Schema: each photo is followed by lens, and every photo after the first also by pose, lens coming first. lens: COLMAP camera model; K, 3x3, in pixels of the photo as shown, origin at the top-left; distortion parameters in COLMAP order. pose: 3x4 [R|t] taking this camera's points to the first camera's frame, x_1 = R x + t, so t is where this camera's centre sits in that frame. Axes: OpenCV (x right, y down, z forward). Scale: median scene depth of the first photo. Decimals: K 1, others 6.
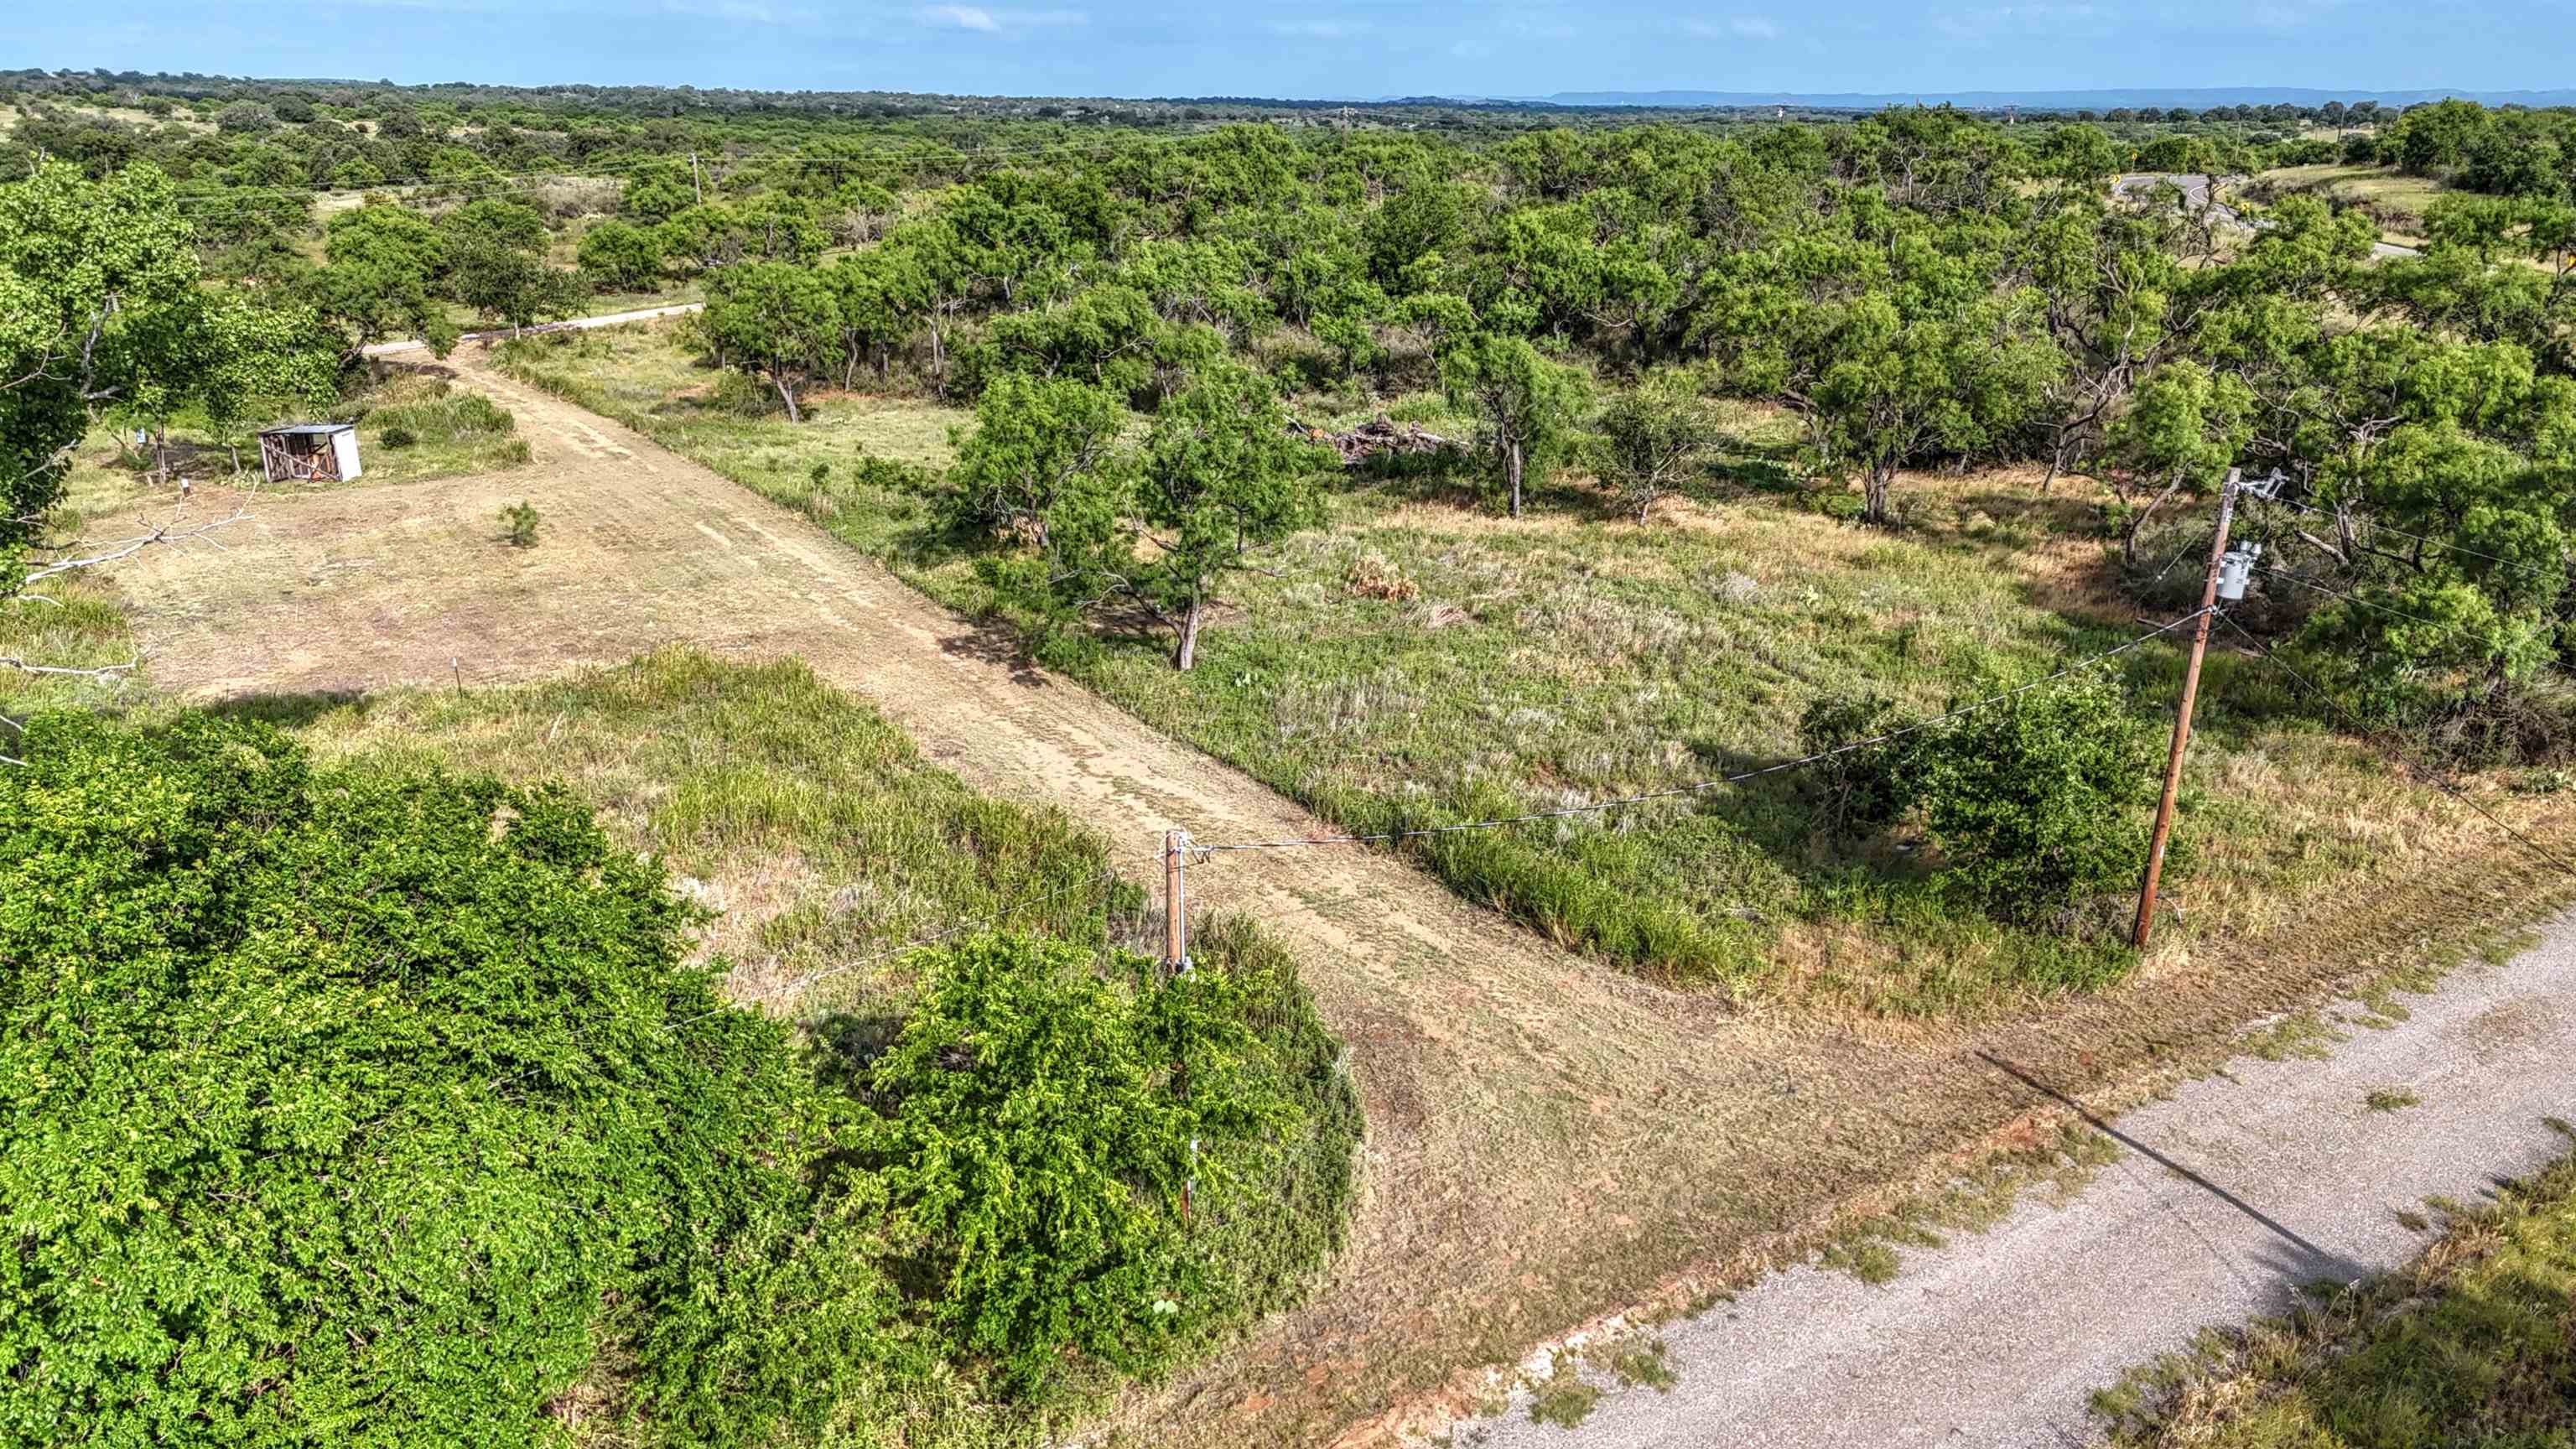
lens RADIAL K [[1886.3, 0, 1288.0], [0, 1886.3, 724.5], [0, 0, 1]] dist [-0.003036, -0.007876]
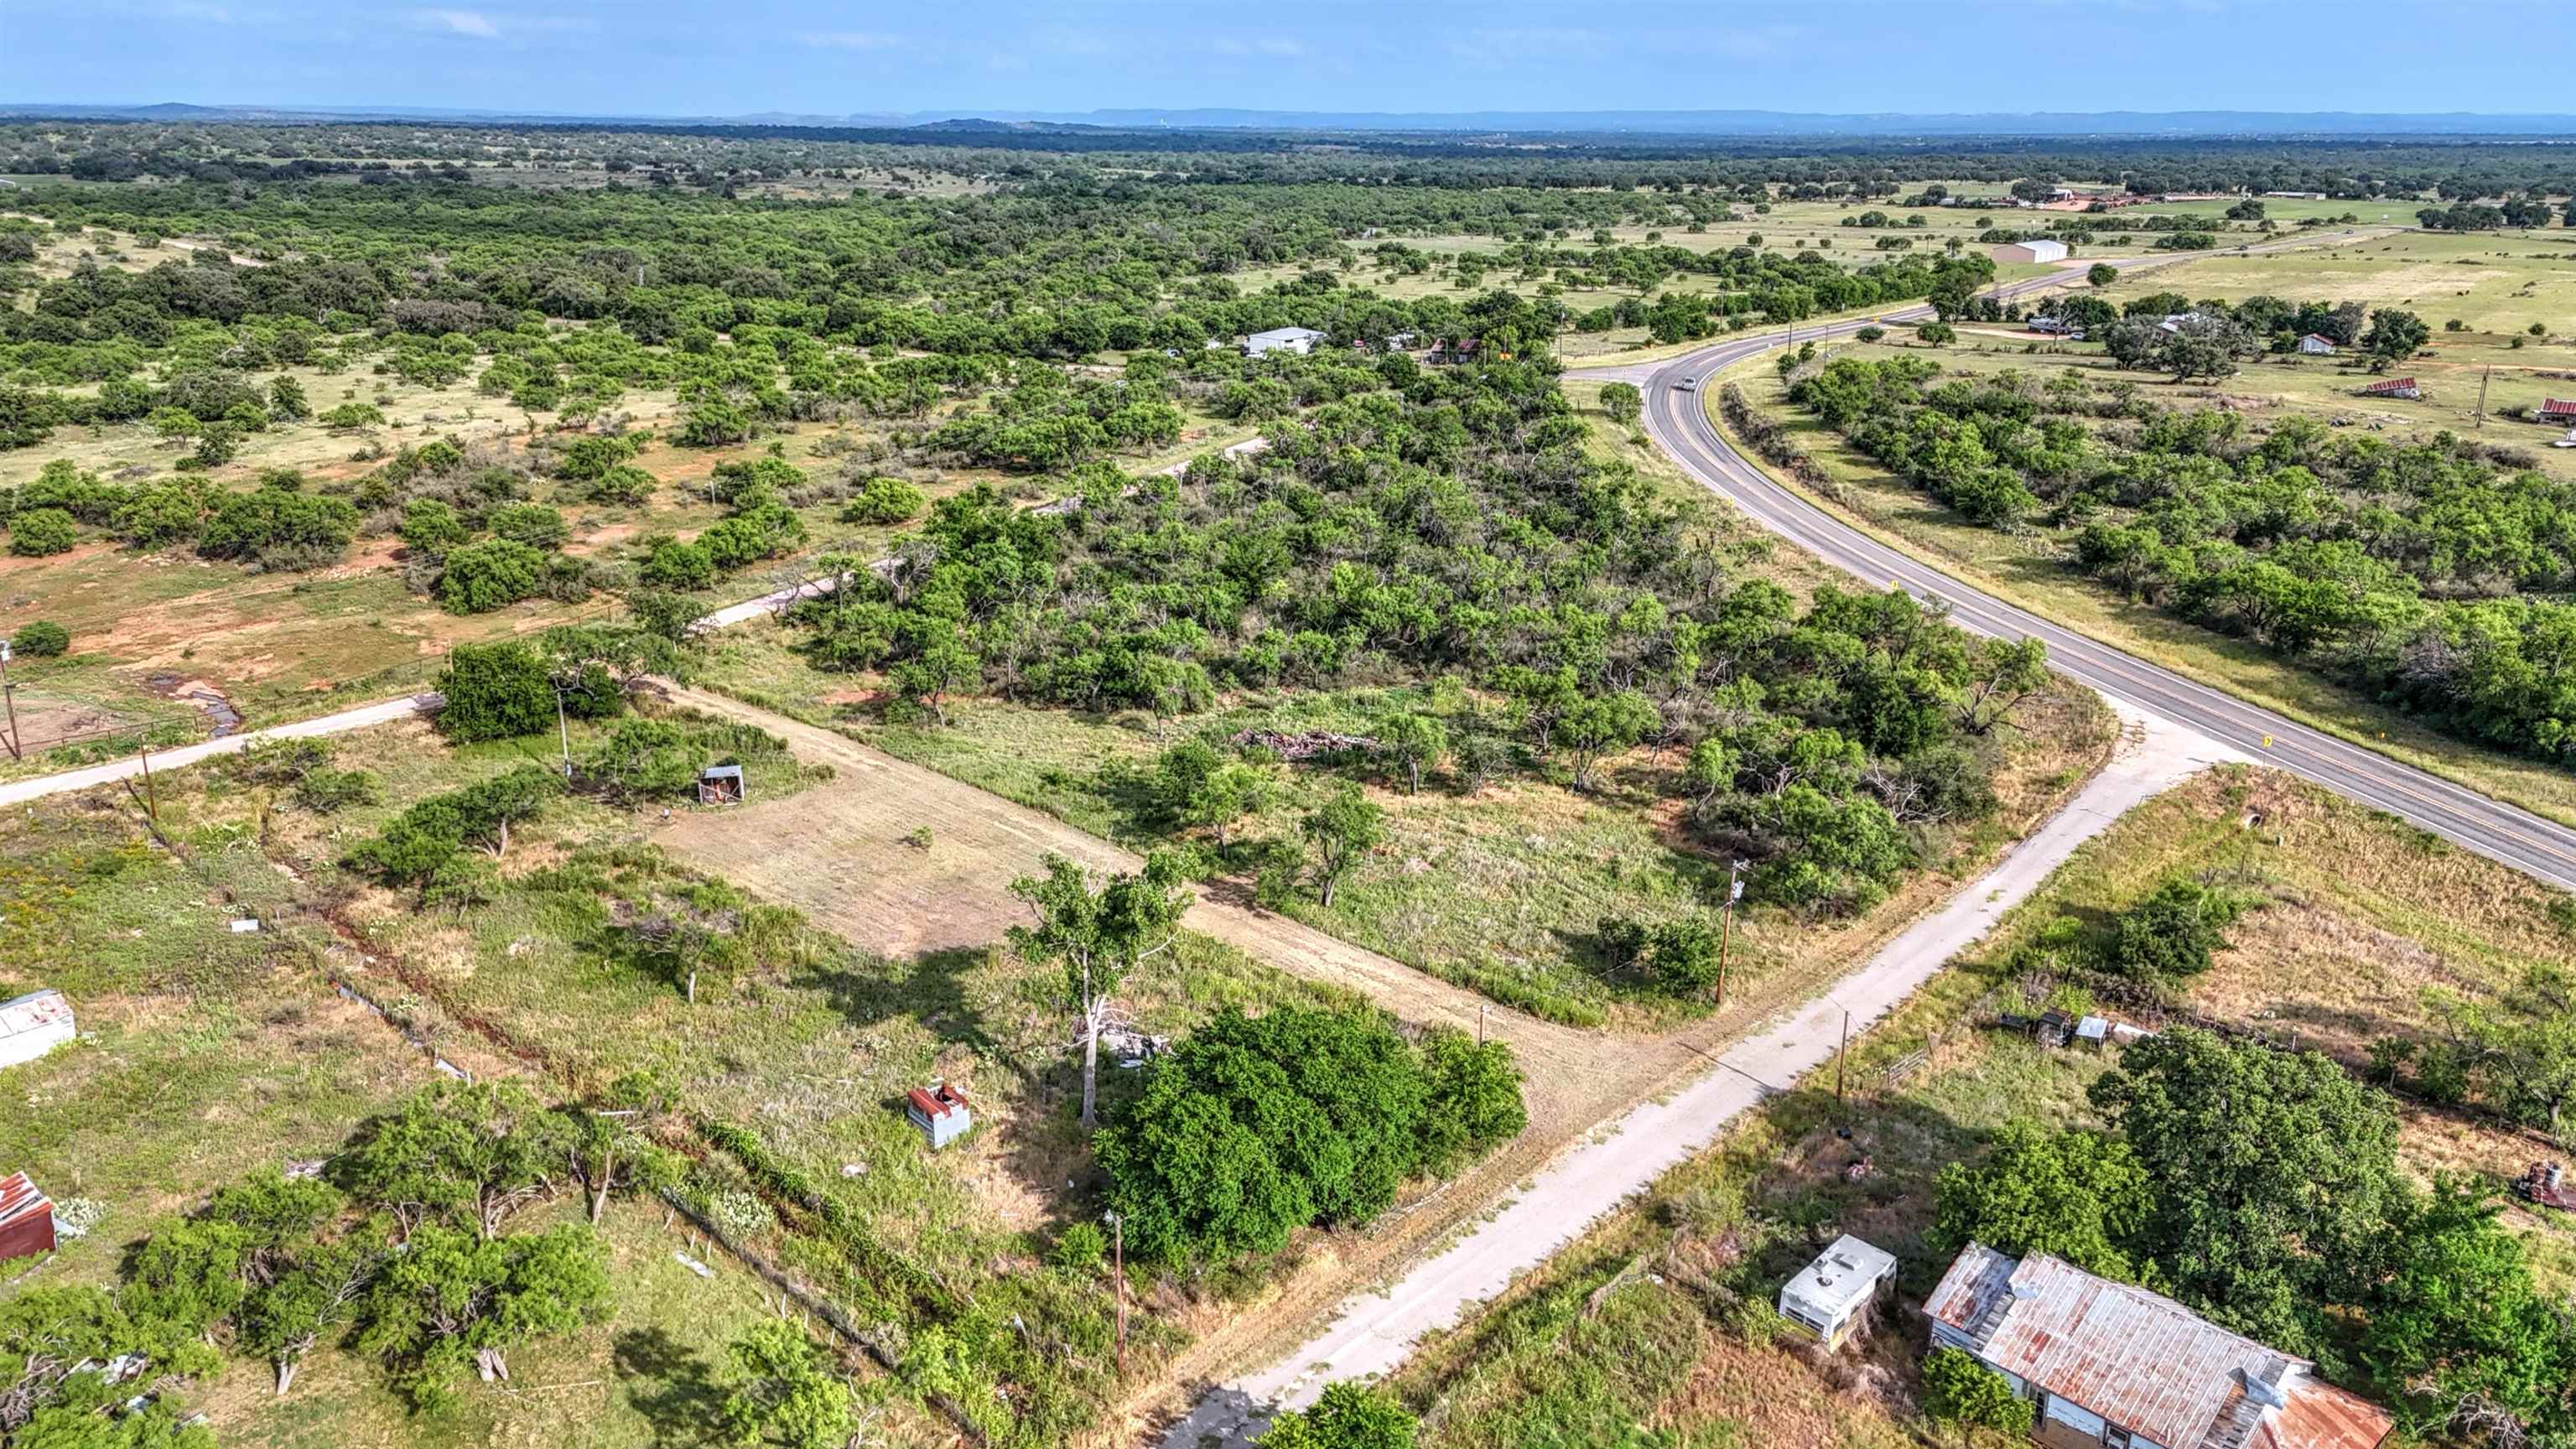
lens RADIAL K [[1886.3, 0, 1288.0], [0, 1886.3, 724.5], [0, 0, 1]] dist [-0.003036, -0.007876]
pose [[0.972190, -0.060068, 0.226359, -0.747336], [0.060691, 0.998148, 0.004211, -0.322637], [-0.226193, 0.009644, 0.974035, -1.532217]]
